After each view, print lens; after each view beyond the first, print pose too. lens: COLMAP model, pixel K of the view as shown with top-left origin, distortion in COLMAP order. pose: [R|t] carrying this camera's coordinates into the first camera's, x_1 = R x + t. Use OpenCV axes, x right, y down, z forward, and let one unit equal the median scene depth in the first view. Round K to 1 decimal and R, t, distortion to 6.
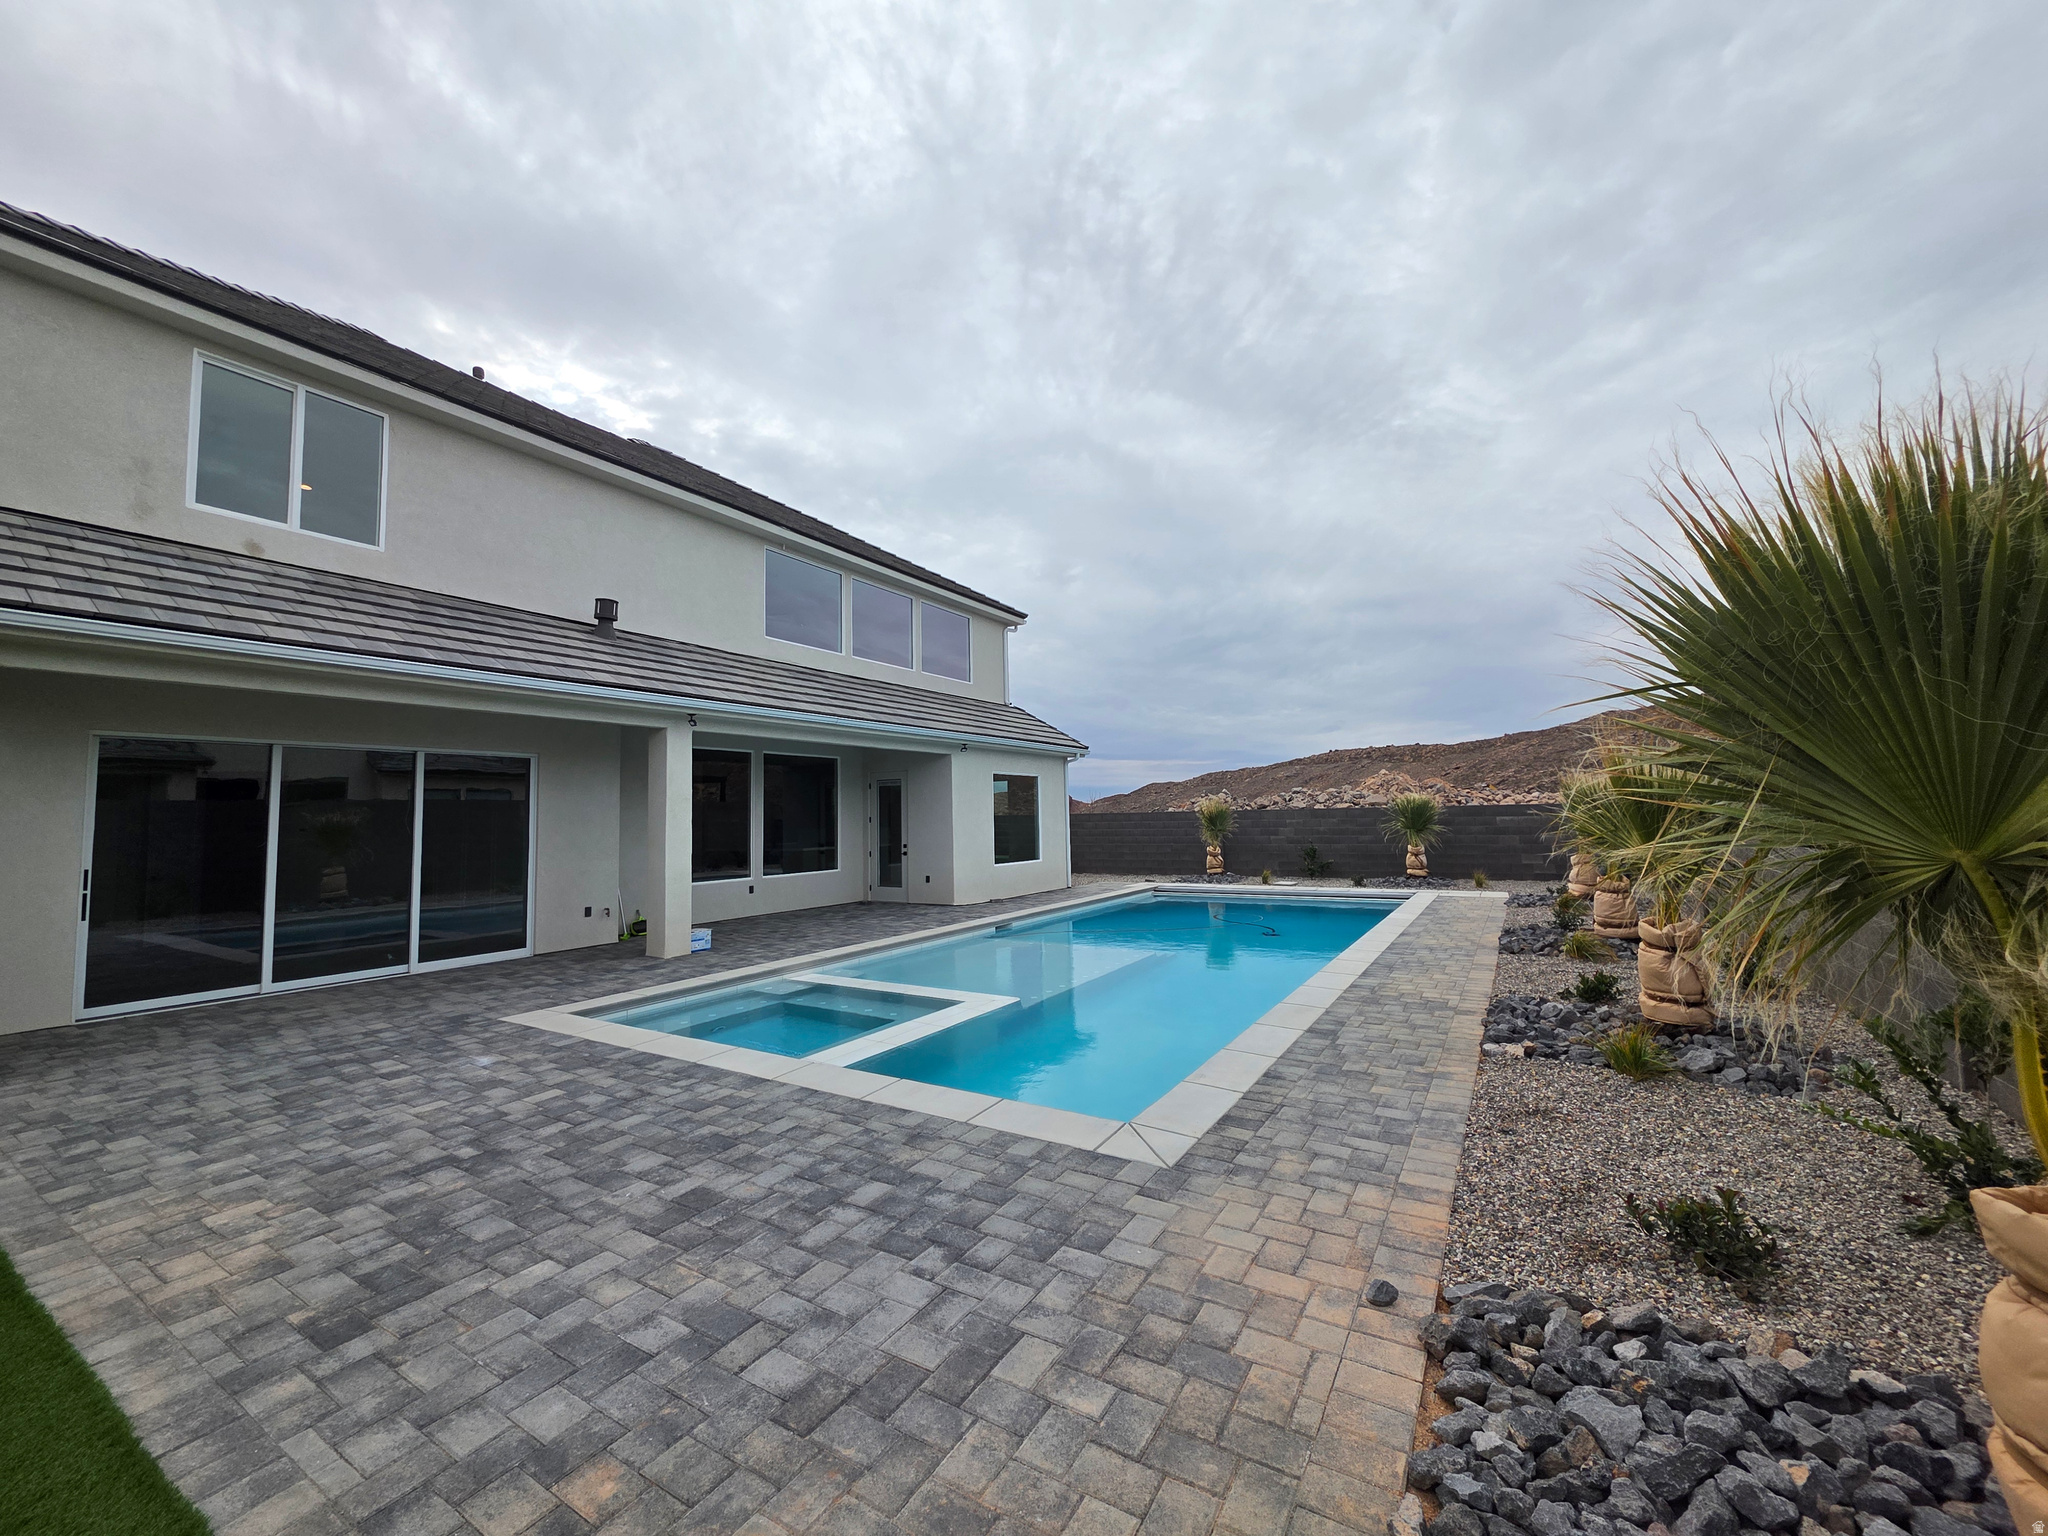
lens RADIAL K [[812.6, 0, 1016.7], [0, 812.6, 757.7], [0, 0, 1]] dist [0.002157, 0.000252]
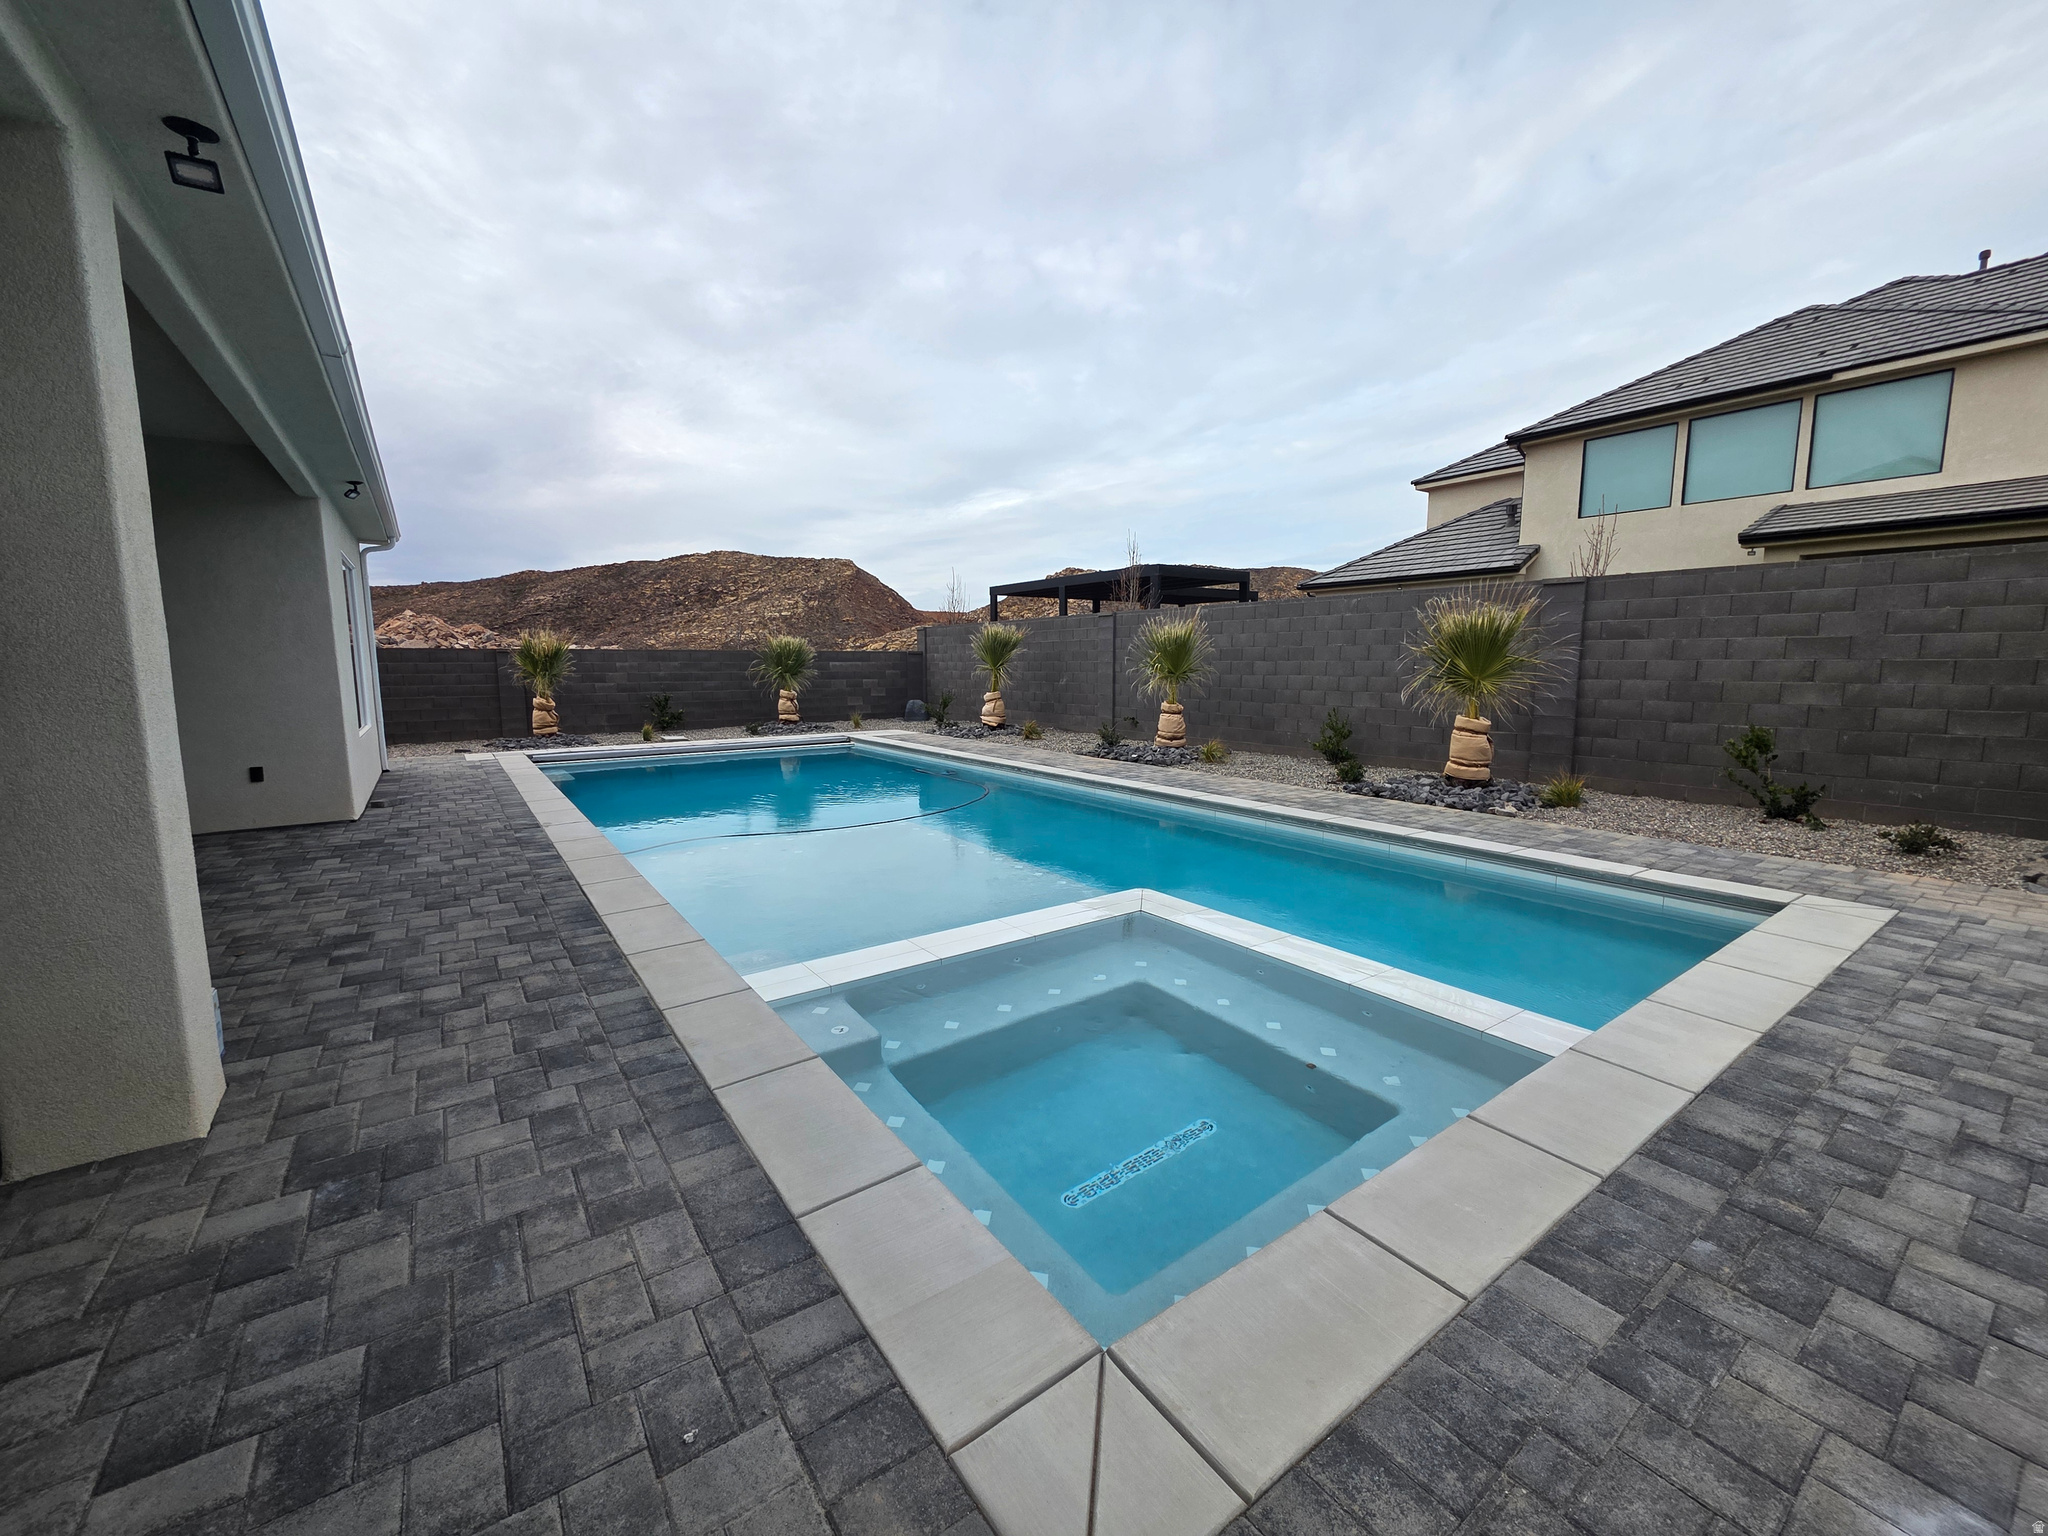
lens RADIAL K [[812.6, 0, 1016.7], [0, 812.6, 757.7], [0, 0, 1]] dist [0.002157, 0.000252]
pose [[0.383311, -0.089961, 0.919228, -1.277905], [-0.072899, 0.989194, 0.127207, 0.185996], [-0.920738, -0.115771, 0.372611, 1.581389]]
